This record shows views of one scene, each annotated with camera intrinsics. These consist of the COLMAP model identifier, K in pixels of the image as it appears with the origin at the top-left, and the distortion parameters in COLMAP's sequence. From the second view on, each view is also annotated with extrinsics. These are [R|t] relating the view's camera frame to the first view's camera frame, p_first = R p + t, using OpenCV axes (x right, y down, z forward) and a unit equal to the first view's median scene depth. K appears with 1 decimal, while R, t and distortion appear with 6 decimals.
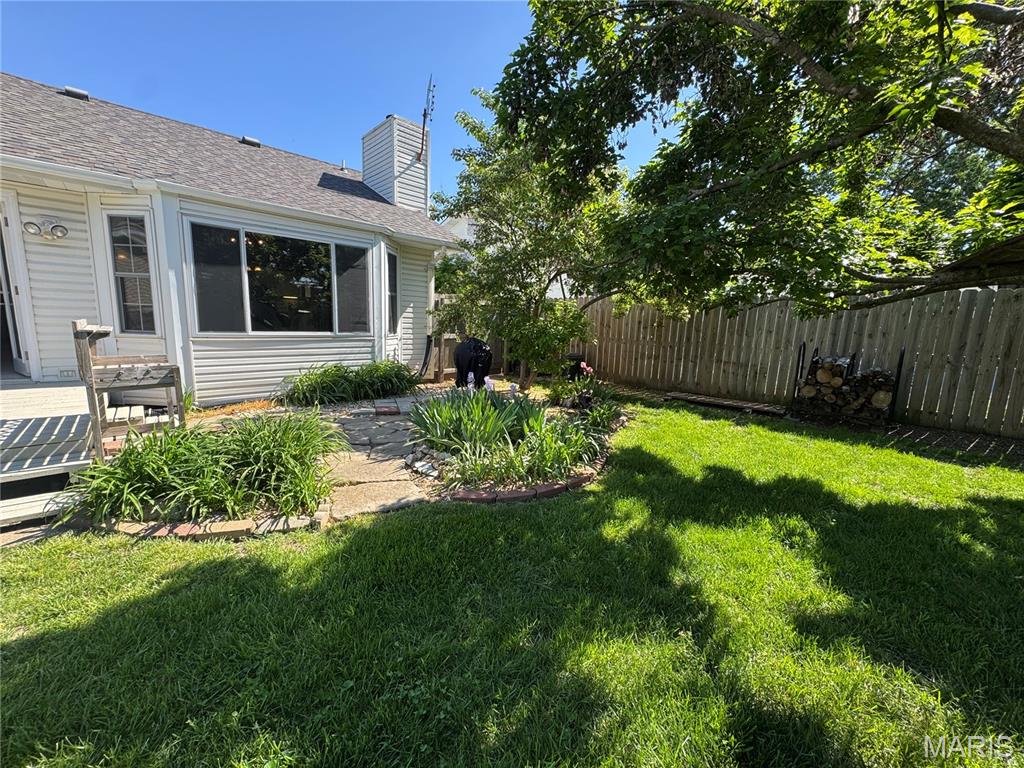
lens RADIAL K [[408.4, 0, 515.4], [0, 408.4, 385.6], [0, 0, 1]] dist [-0.000399, -0.000212]
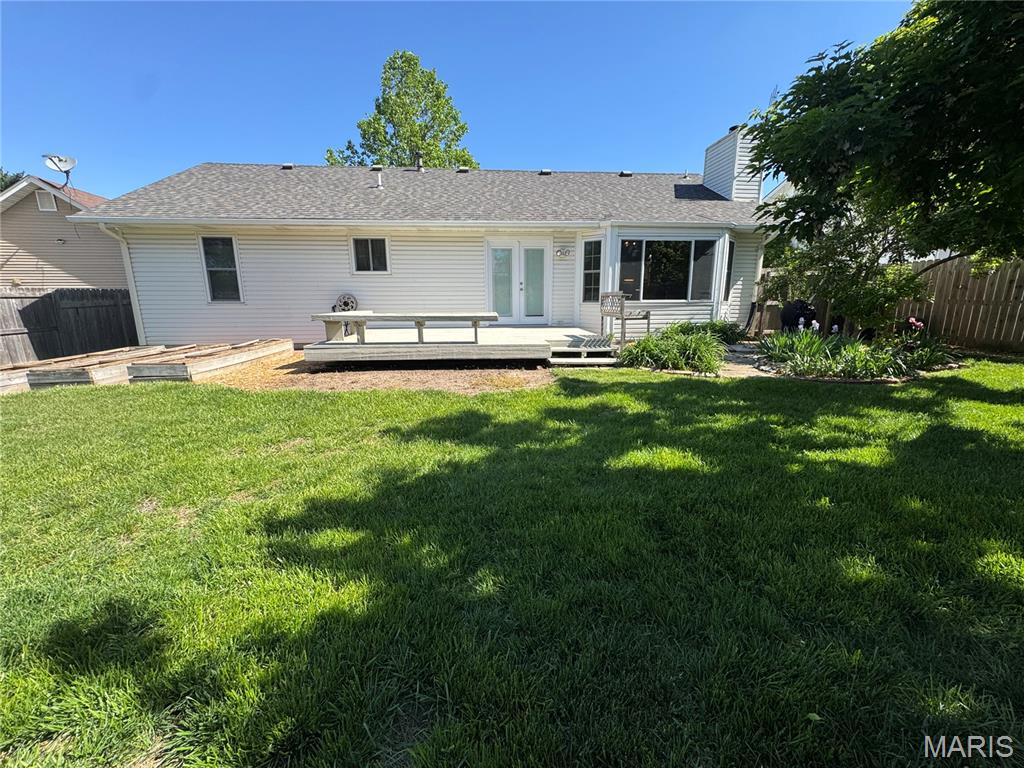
lens RADIAL K [[408.4, 0, 515.4], [0, 408.4, 385.6], [0, 0, 1]] dist [-0.000399, -0.000212]
pose [[0.786899, 0.091322, -0.610287, 0.003004], [-0.063417, 0.995720, 0.067228, 0.112488], [0.613815, -0.014199, 0.789322, -0.535000]]
